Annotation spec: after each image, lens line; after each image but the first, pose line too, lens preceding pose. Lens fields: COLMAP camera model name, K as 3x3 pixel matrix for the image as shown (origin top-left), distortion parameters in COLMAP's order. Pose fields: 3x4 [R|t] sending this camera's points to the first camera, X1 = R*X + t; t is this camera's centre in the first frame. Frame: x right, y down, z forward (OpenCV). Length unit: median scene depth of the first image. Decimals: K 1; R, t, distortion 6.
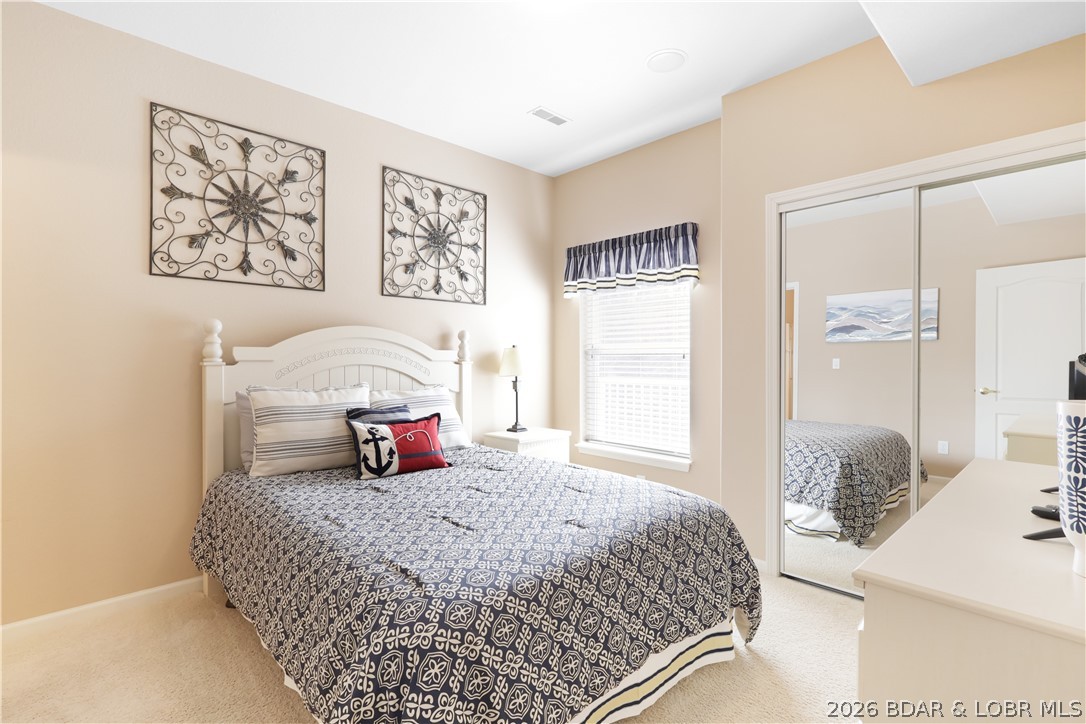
lens RADIAL K [[508.4, 0, 541.6], [0, 508.4, 358.8], [0, 0, 1]] dist [0.001063, 0.000423]
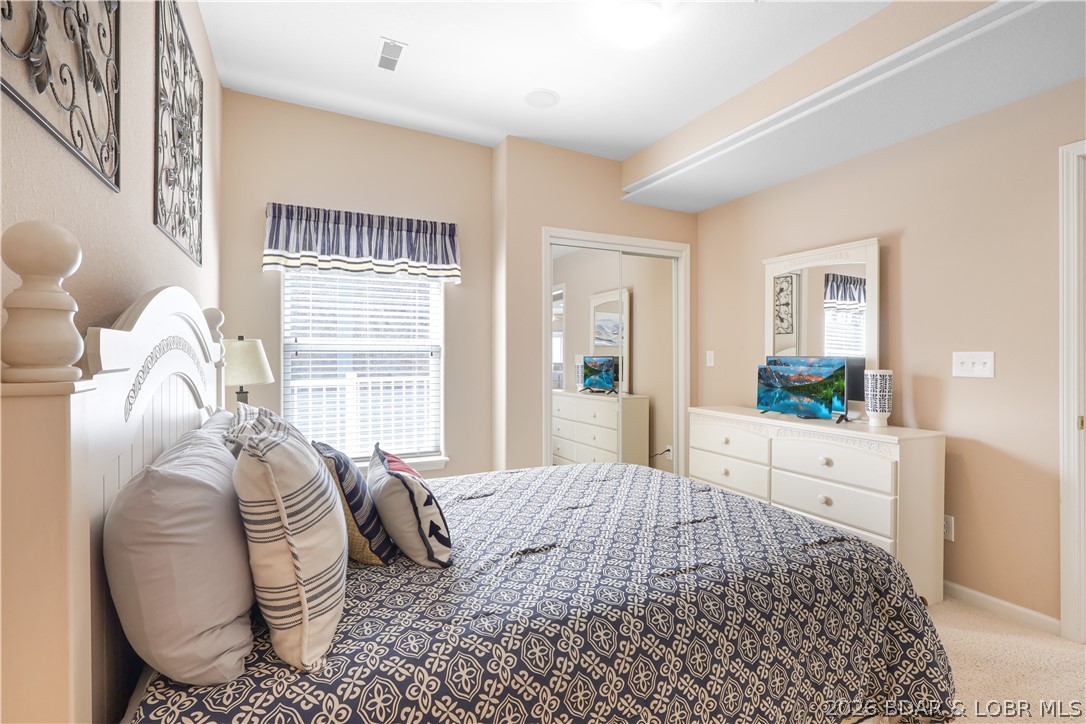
lens RADIAL K [[508.4, 0, 541.6], [0, 508.4, 358.8], [0, 0, 1]] dist [0.001063, 0.000423]
pose [[0.298285, -0.009765, 0.954427, -0.694286], [-0.000422, 0.999946, 0.010362, -0.006910], [-0.954477, -0.003493, 0.298265, 0.559567]]
